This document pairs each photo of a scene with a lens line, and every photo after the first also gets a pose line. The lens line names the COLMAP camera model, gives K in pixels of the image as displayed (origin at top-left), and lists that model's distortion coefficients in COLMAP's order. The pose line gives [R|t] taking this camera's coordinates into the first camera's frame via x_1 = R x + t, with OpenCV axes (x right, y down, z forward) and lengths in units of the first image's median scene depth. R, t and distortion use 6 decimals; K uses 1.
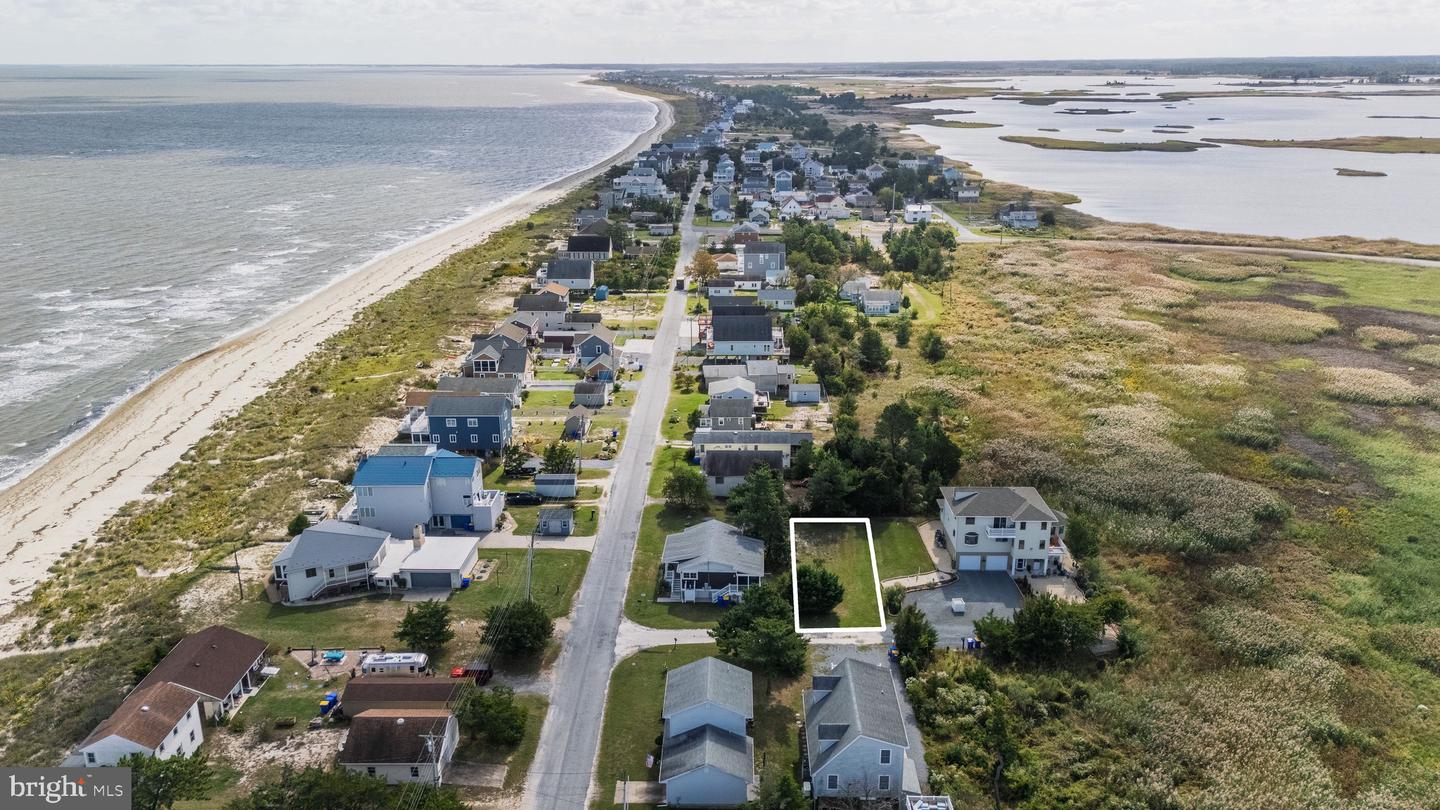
lens RADIAL K [[1038.8, 0, 720.0], [0, 1038.8, 405.0], [0, 0, 1]] dist [0.110127, -0.000988]
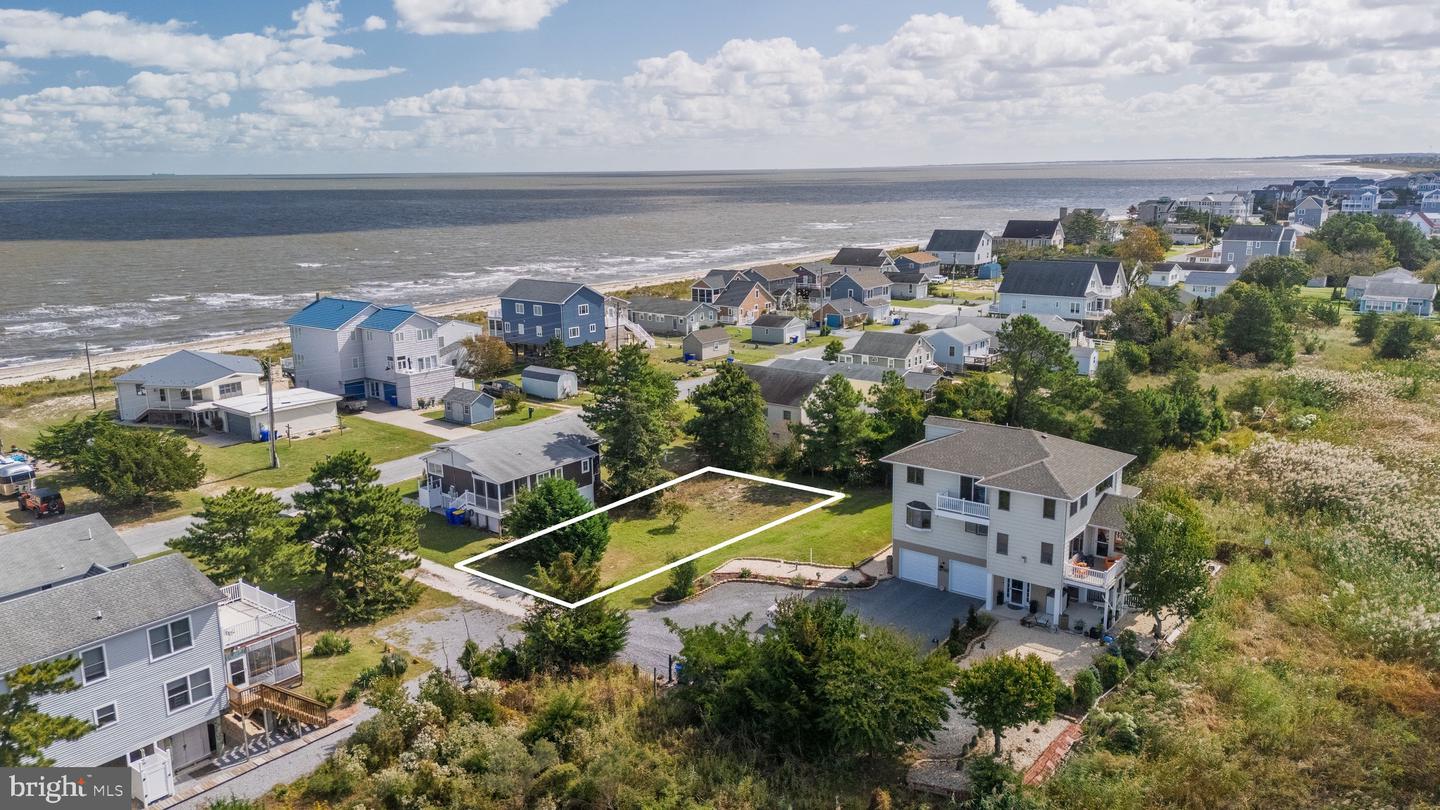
lens RADIAL K [[1052.6, 0, 720.0], [0, 1052.6, 405.0], [0, 0, 1]] dist [0.073140, -0.047175]
pose [[0.799957, 0.127177, -0.586425, 0.446620], [-0.176145, 0.983997, -0.026887, 0.106531], [0.573621, 0.124804, 0.809557, 0.545081]]
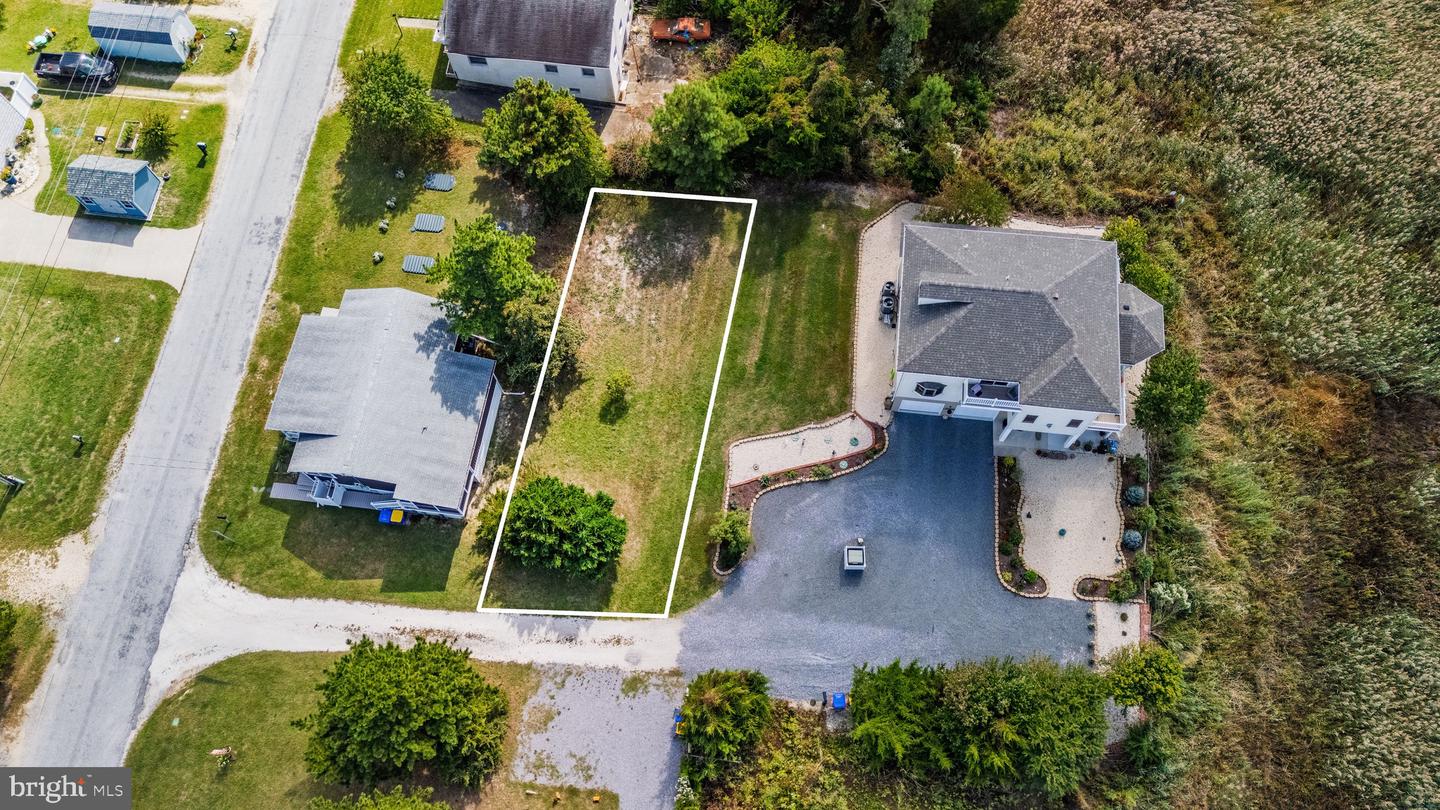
lens RADIAL K [[1052.6, 0, 720.0], [0, 1052.6, 405.0], [0, 0, 1]] dist [0.073140, -0.047175]
pose [[0.994834, 0.091577, -0.043808, 0.167232], [-0.025210, 0.640886, 0.767222, -0.231284], [0.098336, -0.762154, 0.639884, 0.679810]]
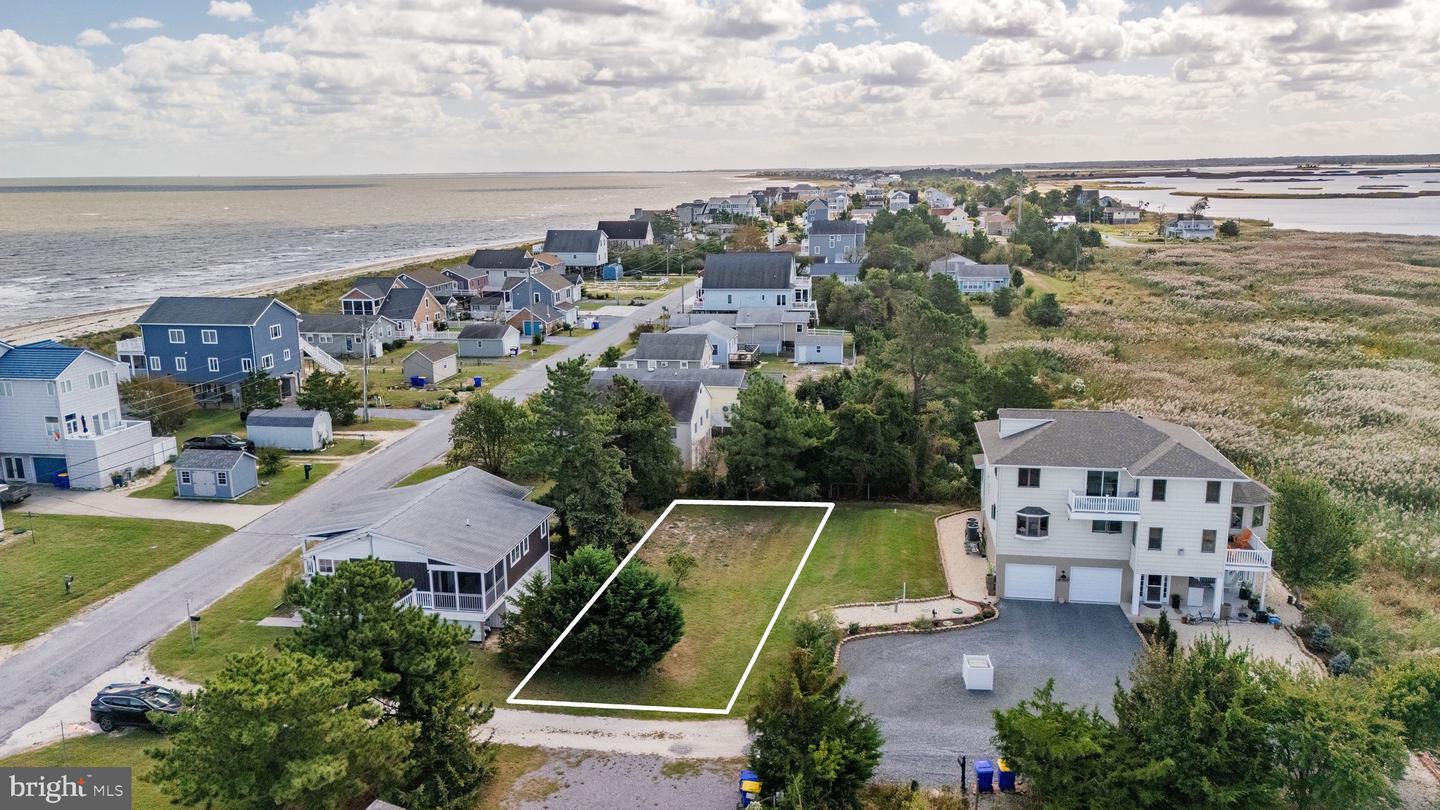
lens RADIAL K [[1052.6, 0, 720.0], [0, 1052.6, 405.0], [0, 0, 1]] dist [0.073140, -0.047175]
pose [[0.989088, 0.025324, -0.145133, 0.176147], [-0.038474, 0.995330, -0.088532, 0.123000], [0.142213, 0.093149, 0.985443, 0.555884]]
